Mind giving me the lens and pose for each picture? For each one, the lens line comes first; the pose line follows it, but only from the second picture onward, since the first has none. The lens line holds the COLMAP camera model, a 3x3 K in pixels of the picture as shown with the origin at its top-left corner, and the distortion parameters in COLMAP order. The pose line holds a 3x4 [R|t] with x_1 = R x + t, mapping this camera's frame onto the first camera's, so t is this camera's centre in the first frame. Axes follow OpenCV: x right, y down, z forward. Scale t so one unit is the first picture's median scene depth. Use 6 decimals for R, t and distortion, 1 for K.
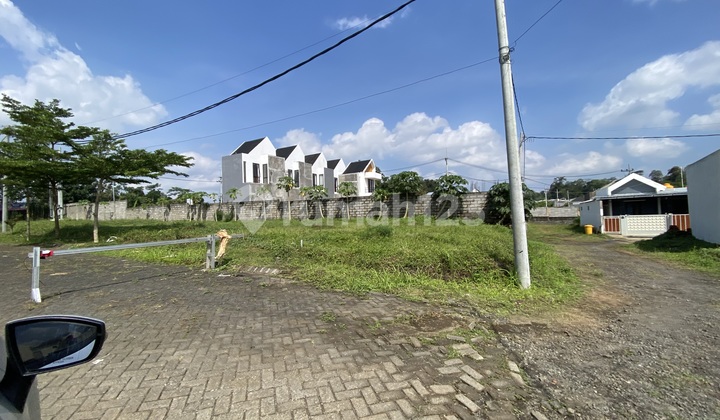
lens RADIAL K [[290.5, 0, 360.0], [0, 290.5, 210.0], [0, 0, 1]] dist [0.021294, -0.021874]
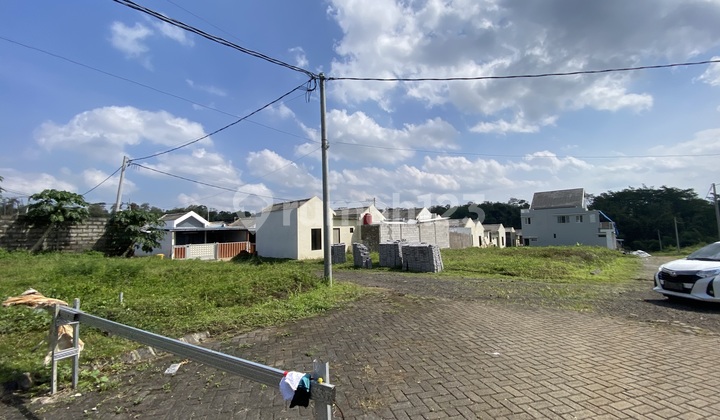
lens RADIAL K [[290.4, 0, 359.3], [0, 290.4, 208.4], [0, 0, 1]] dist [0.027000, -0.024044]
pose [[0.063189, 0.107541, 0.992190, -0.274510], [0.001430, 0.994167, -0.107847, 0.000848], [-0.998001, 0.008234, 0.062667, 0.180943]]
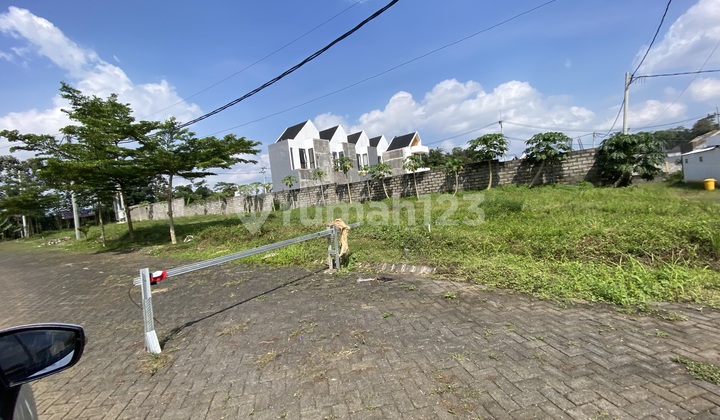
lens RADIAL K [[290.7, 0, 358.9], [0, 290.7, 206.2], [0, 0, 1]] dist [0.031205, -0.027213]
pose [[0.988920, -0.082506, -0.123412, -0.103039], [0.089192, 0.994776, 0.049660, -0.000280], [0.118670, -0.060118, 0.991112, 0.076542]]
